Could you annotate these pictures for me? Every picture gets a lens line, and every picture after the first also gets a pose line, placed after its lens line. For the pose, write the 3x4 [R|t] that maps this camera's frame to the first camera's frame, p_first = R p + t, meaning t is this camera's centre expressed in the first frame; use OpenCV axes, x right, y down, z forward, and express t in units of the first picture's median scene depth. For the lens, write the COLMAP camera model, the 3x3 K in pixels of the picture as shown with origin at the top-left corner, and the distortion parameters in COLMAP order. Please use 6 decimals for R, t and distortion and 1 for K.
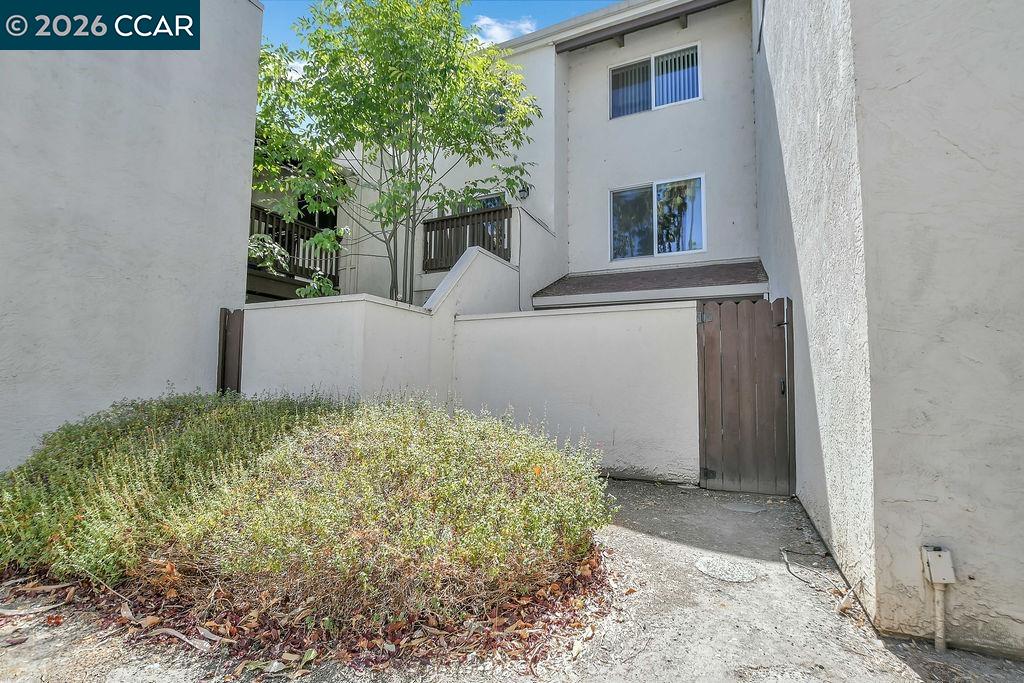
lens RADIAL K [[457.0, 0, 509.0], [0, 457.0, 348.0], [0, 0, 1]] dist [-0.020716, 0.000646]
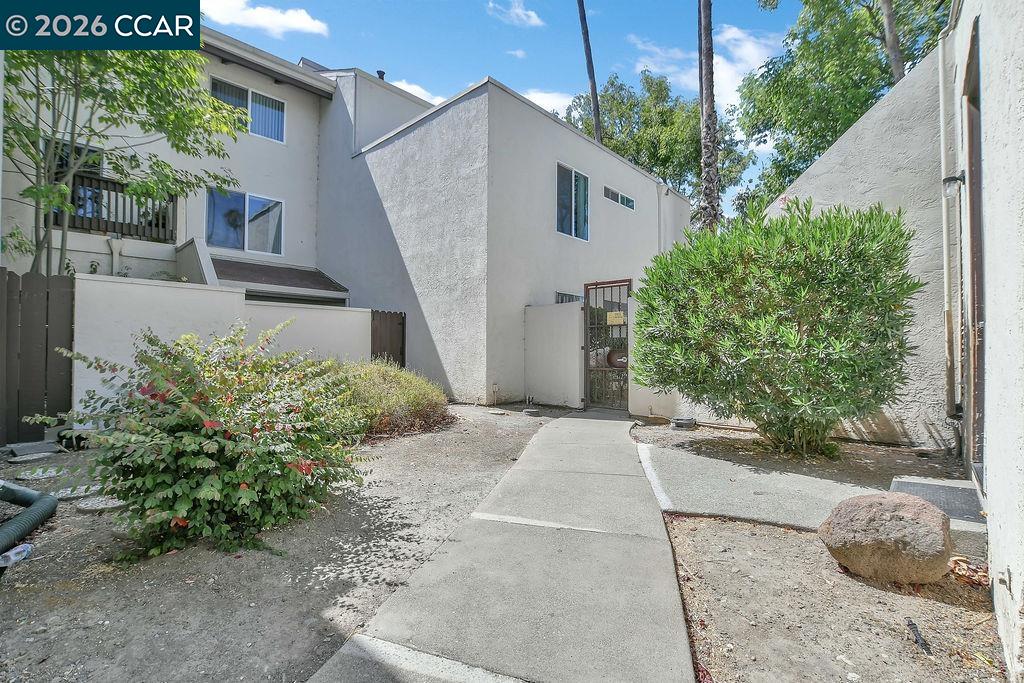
lens RADIAL K [[457.0, 0, 509.0], [0, 457.0, 348.0], [0, 0, 1]] dist [-0.020716, 0.000646]
pose [[0.286559, -0.012559, 0.957980, -0.732185], [-0.061606, 0.997603, 0.031507, -0.016305], [-0.956080, -0.068046, 0.285099, -0.093301]]
